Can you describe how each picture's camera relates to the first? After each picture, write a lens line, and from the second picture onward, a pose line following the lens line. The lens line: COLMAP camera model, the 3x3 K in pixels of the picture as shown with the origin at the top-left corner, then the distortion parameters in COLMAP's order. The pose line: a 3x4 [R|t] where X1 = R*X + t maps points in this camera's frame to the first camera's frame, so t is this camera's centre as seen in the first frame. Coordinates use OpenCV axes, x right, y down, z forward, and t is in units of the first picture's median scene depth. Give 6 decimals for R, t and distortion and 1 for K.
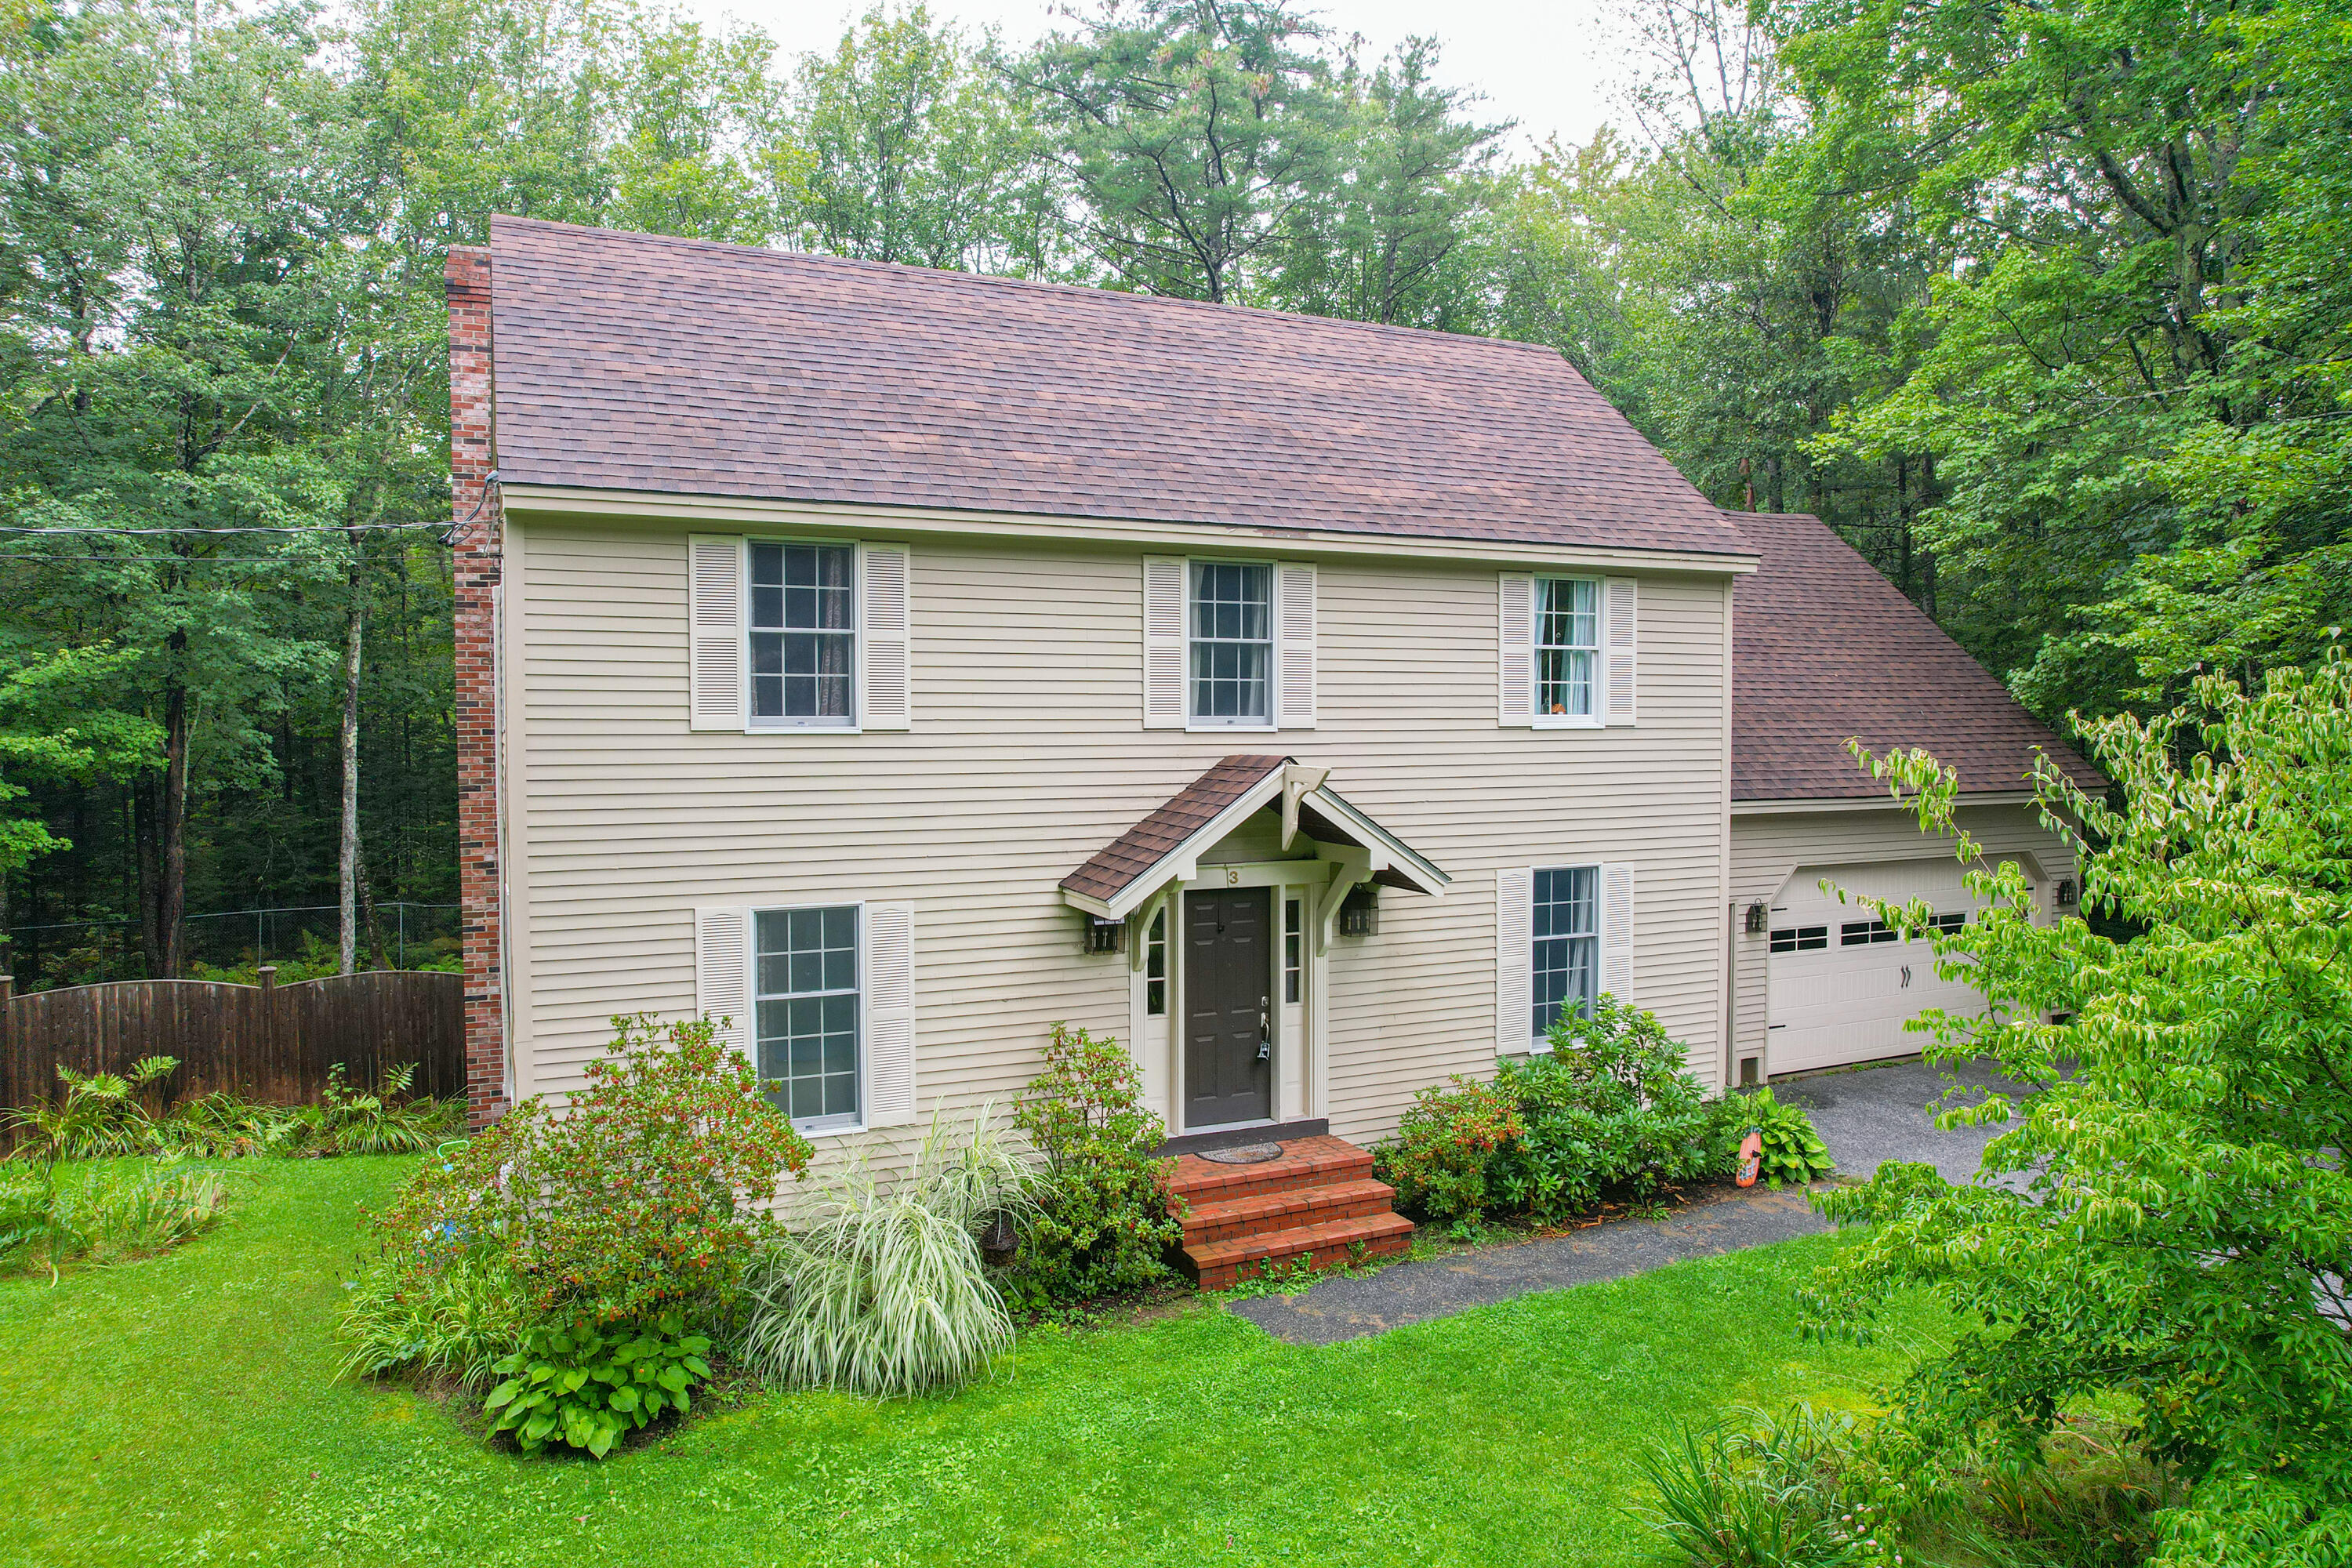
lens RADIAL K [[1486.6, 0, 1176.0], [0, 1486.6, 784.0], [0, 0, 1]] dist [-0.068111, 0.059116]
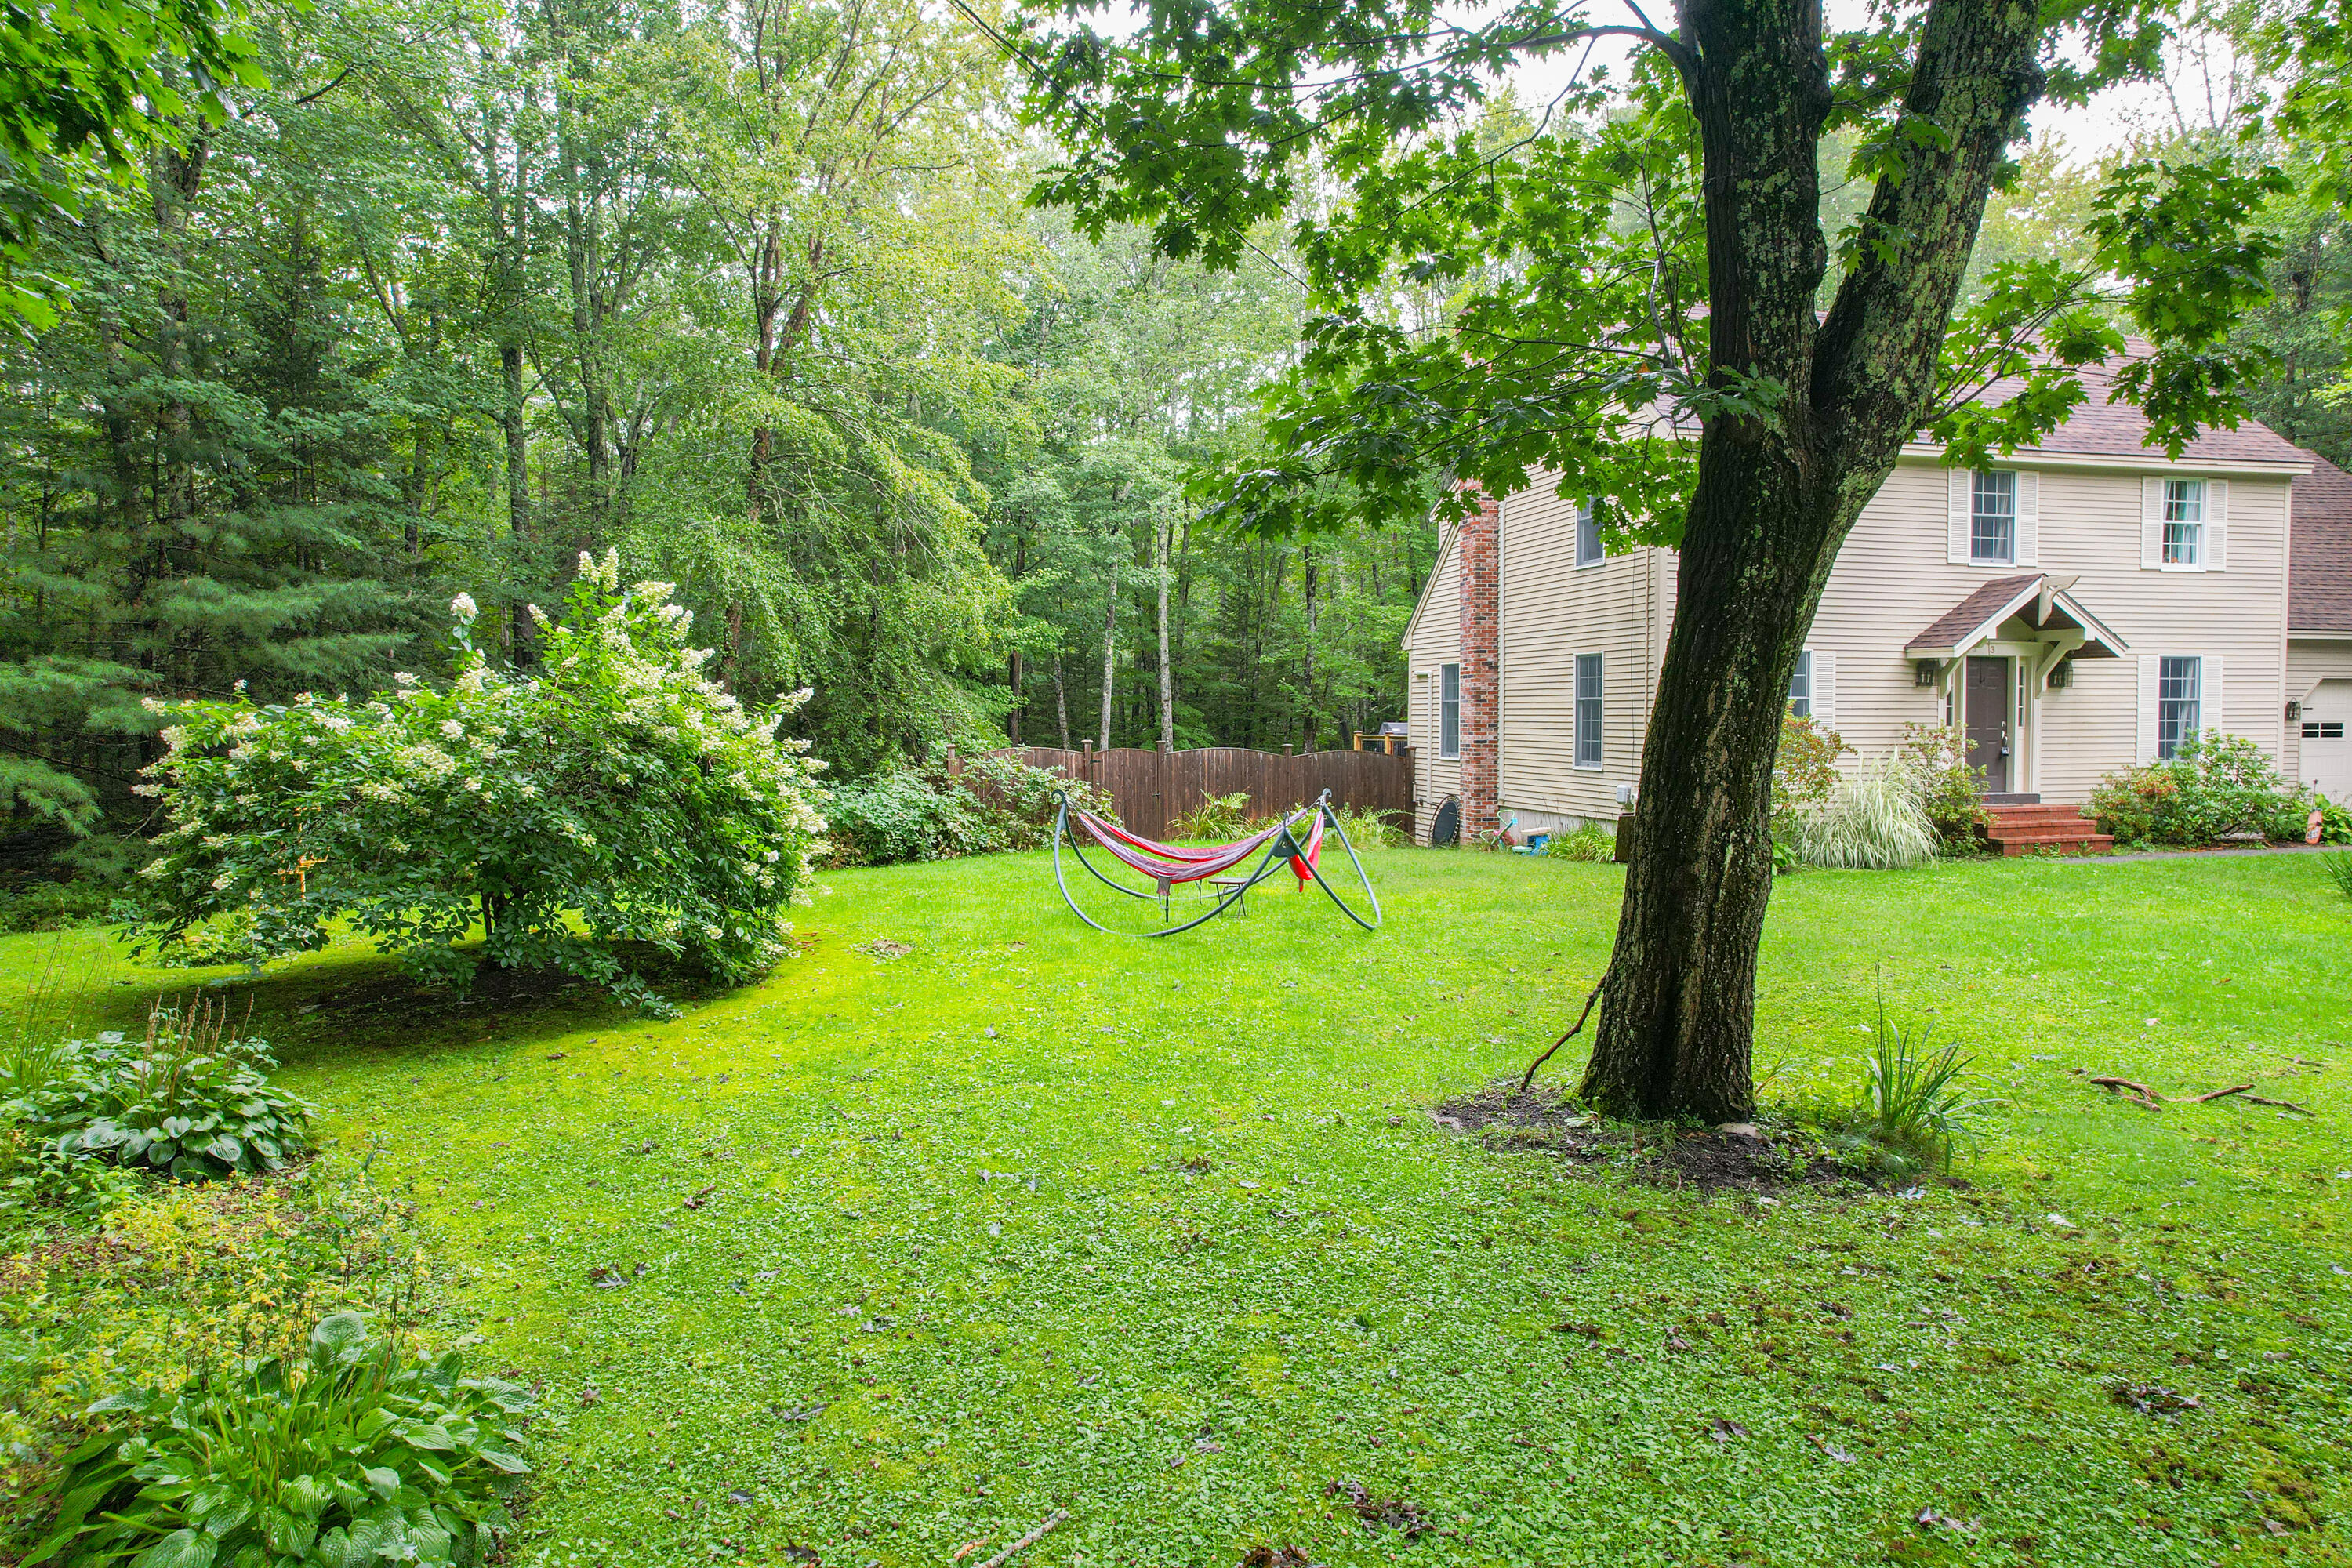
lens RADIAL K [[1486.6, 0, 1176.0], [0, 1486.6, 784.0], [0, 0, 1]] dist [-0.068111, 0.059116]
pose [[0.981343, 0.007061, -0.192133, -0.583129], [-0.006935, 0.999975, 0.001329, 0.229562], [0.192138, 0.000029, 0.981368, -0.901398]]
